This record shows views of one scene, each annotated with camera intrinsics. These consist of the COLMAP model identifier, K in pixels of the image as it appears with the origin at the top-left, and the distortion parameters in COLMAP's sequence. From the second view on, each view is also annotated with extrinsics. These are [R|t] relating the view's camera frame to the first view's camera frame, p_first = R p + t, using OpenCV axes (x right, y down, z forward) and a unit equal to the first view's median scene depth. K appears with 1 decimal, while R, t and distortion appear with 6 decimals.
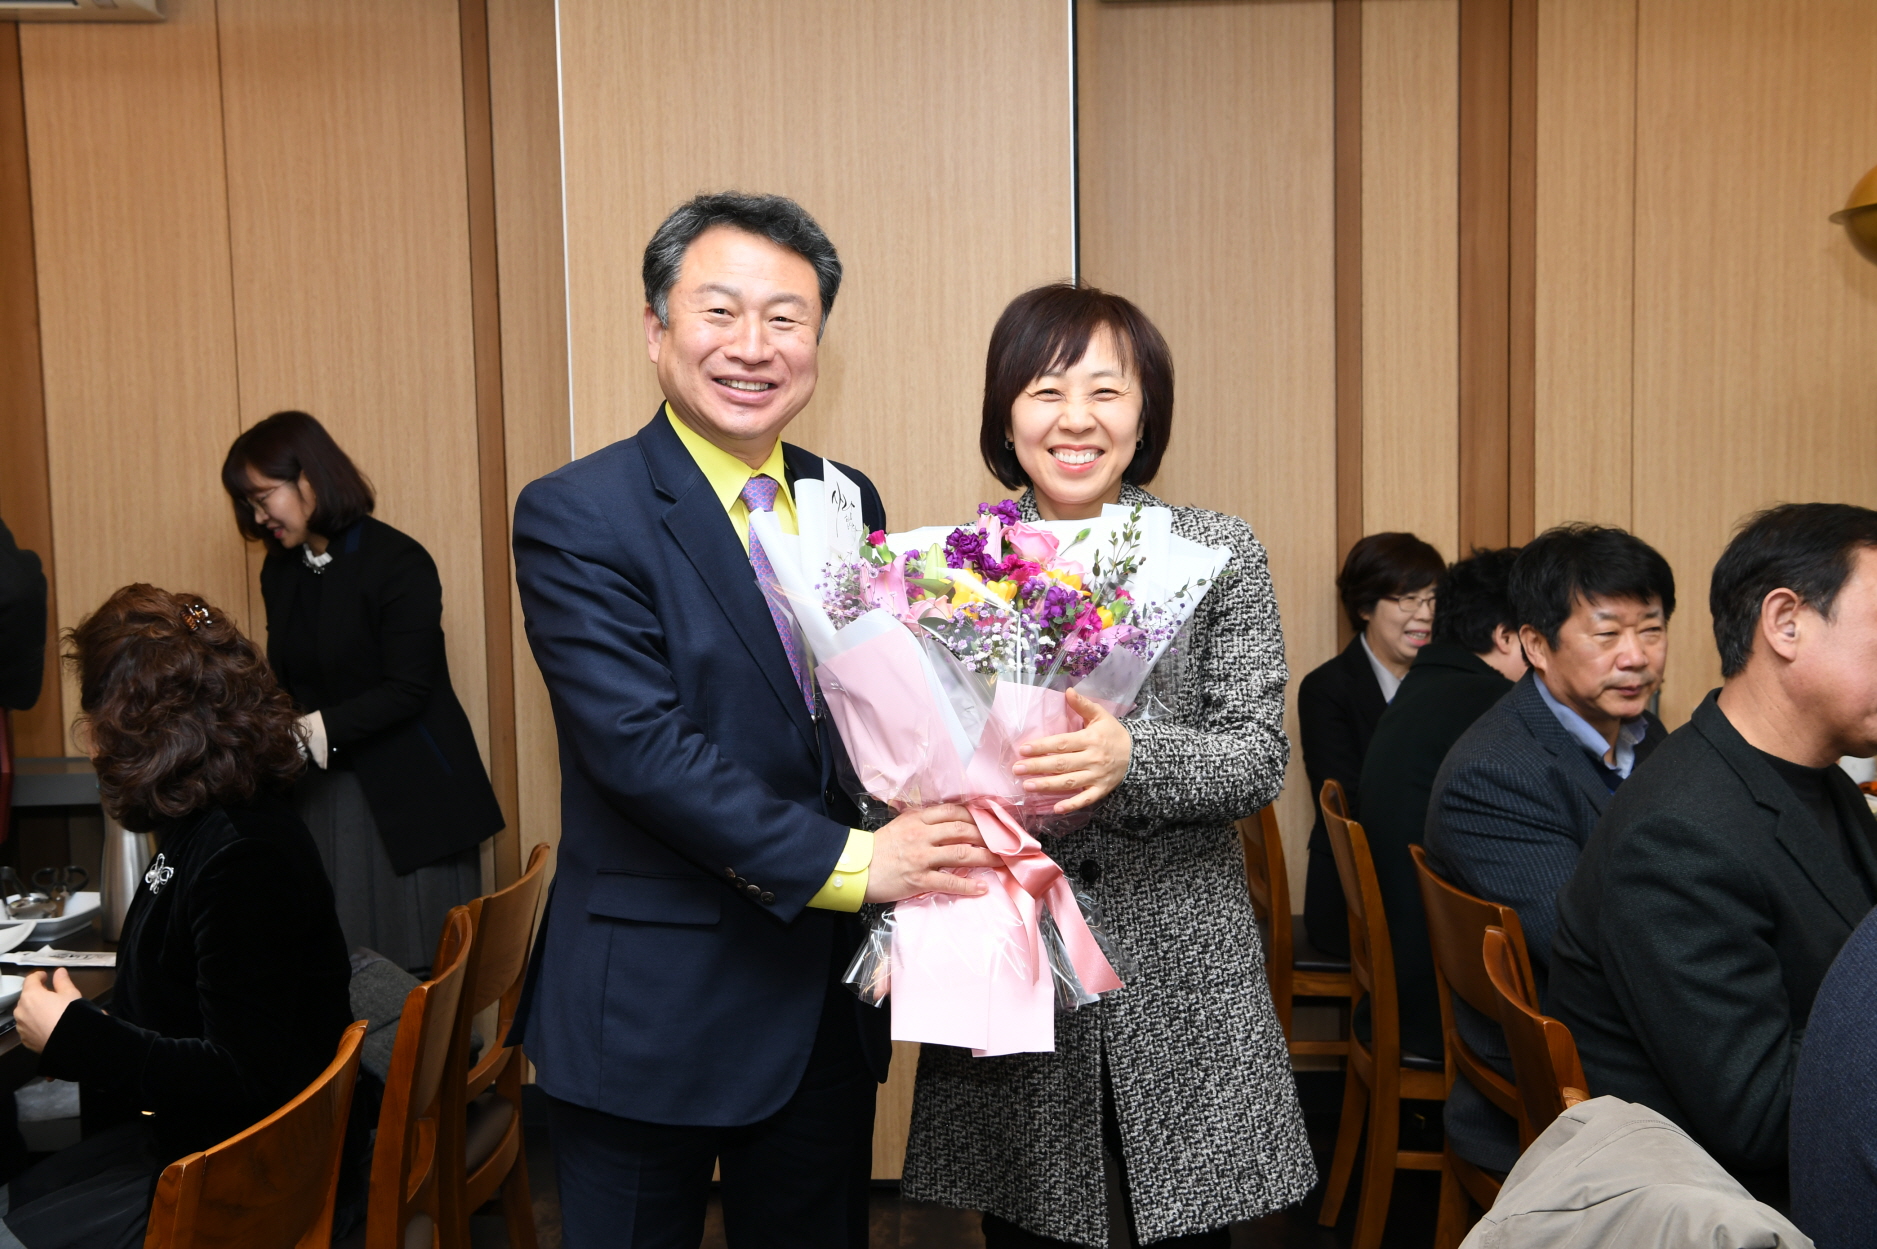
lens RADIAL K [[1989.7, 0, 941.6], [0, 1989.7, 612.1], [0, 0, 1]] dist [0.067226, 0.000000]
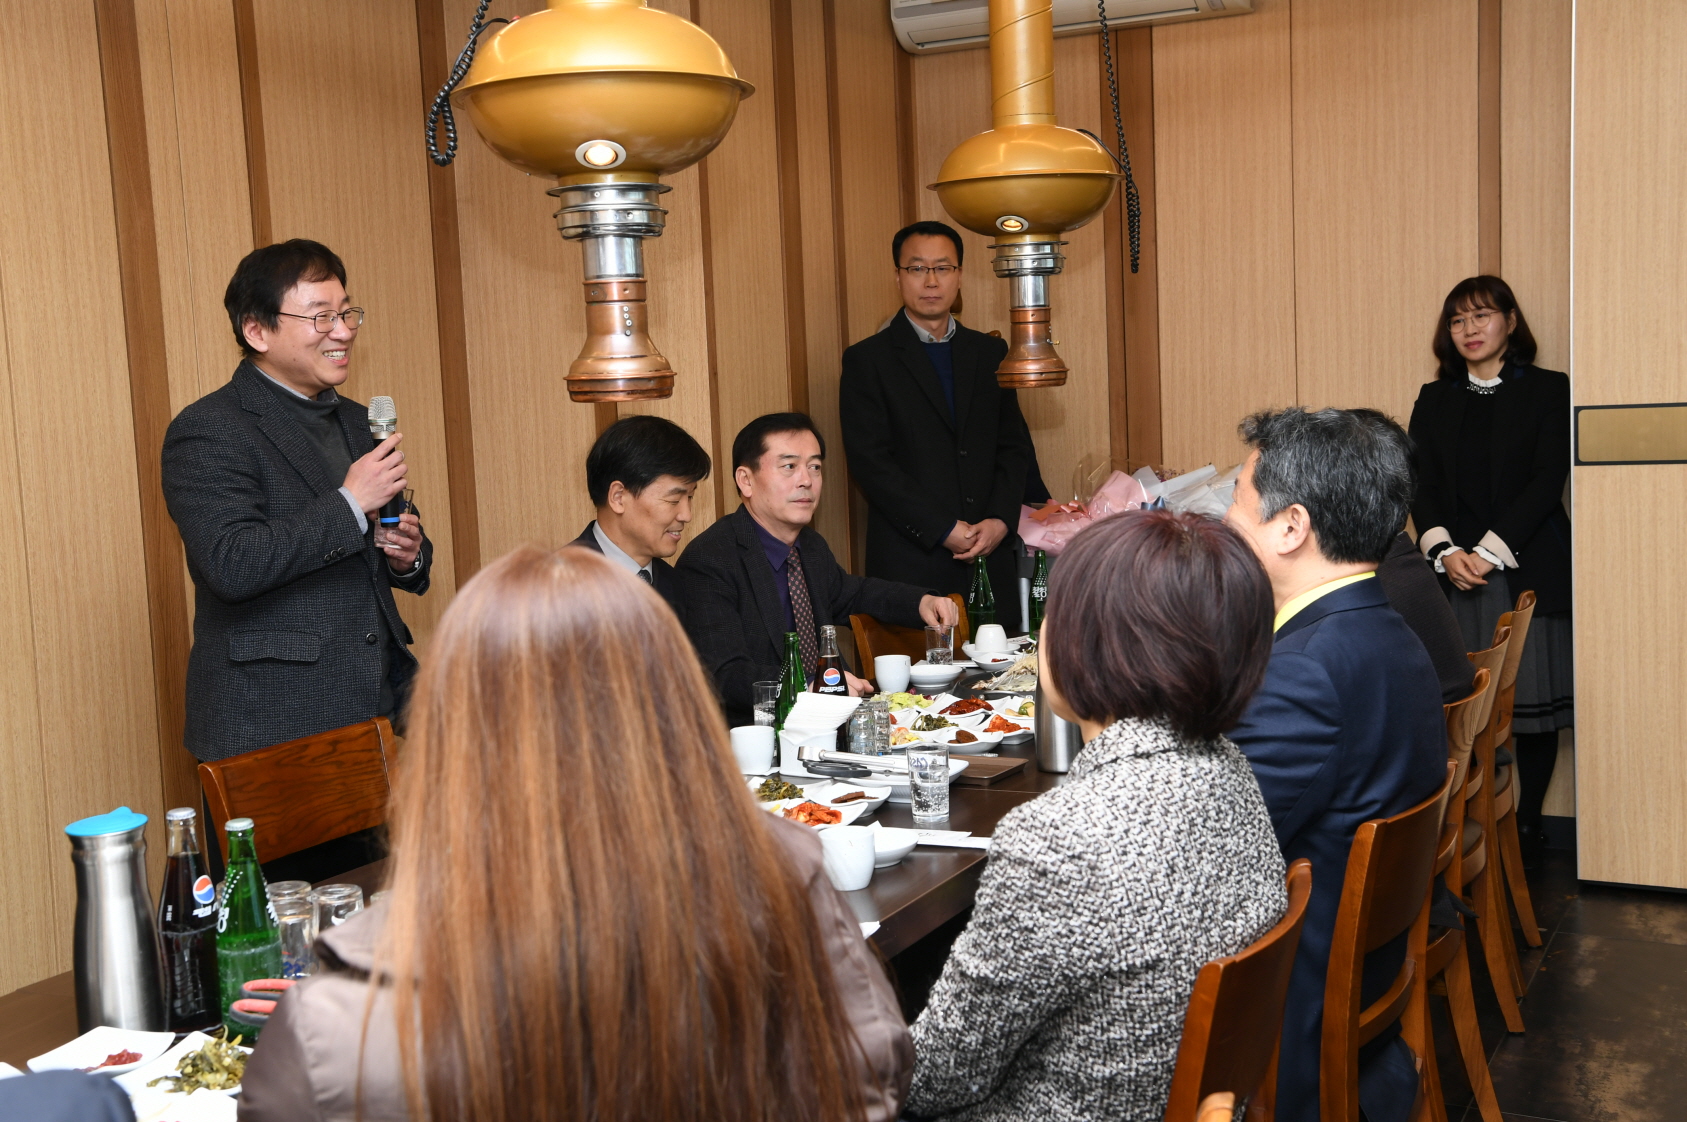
lens RADIAL K [[2051.1, 0, 836.8], [0, 2051.1, 551.9], [0, 0, 1]] dist [0.136343, 0.000000]
pose [[0.896101, 0.021672, -0.443321, -0.004029], [-0.011566, 0.999608, 0.025489, 0.040711], [0.443700, -0.017713, 0.896000, -0.396416]]
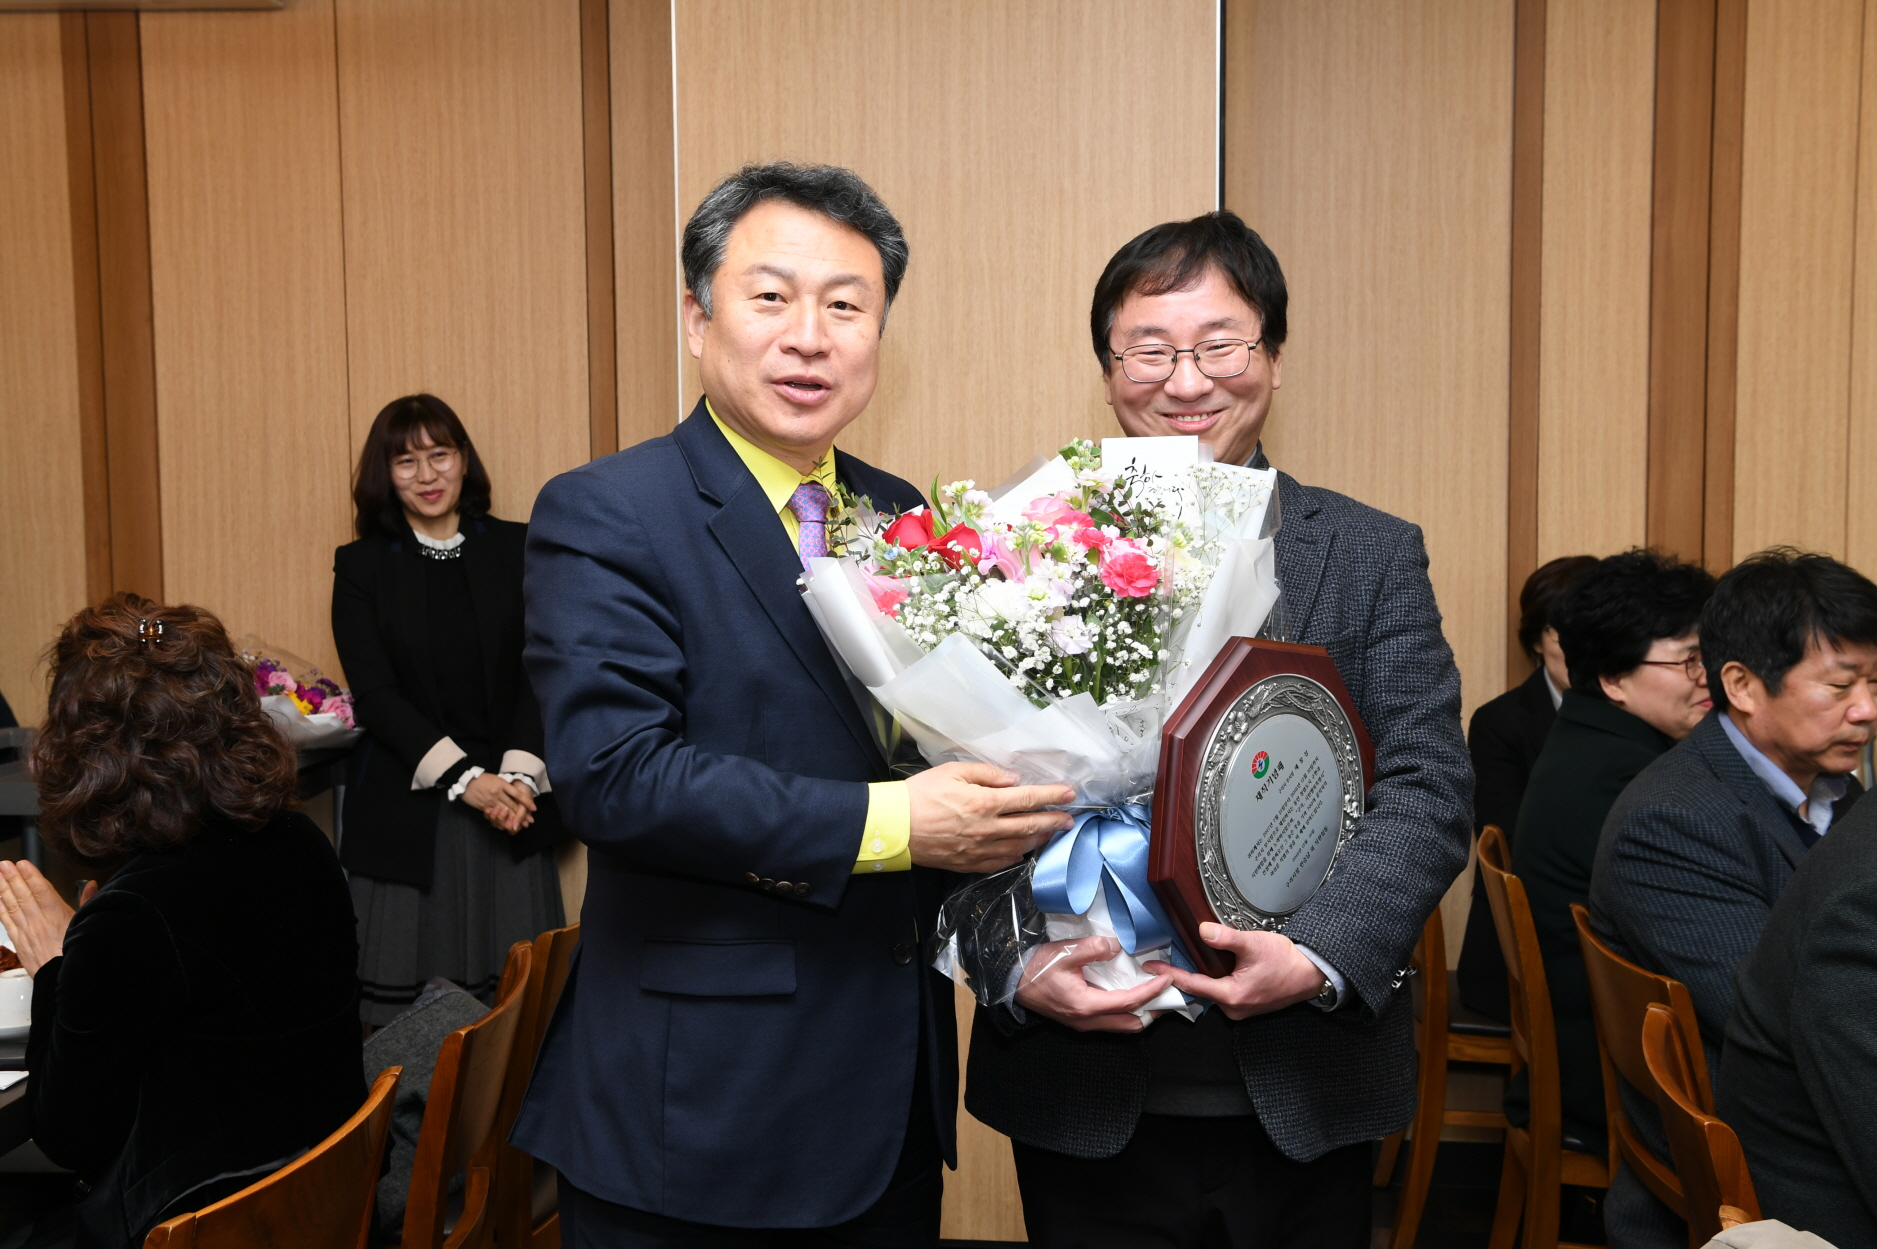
lens RADIAL K [[2065.9, 0, 926.3], [0, 2065.9, 614.9], [0, 0, 1]] dist [0.090034, 0.000000]
pose [[0.996139, 0.017939, -0.085939, 0.014950], [-0.018457, 0.999816, -0.005243, -0.001843], [0.085830, 0.006809, 0.996287, 0.025938]]
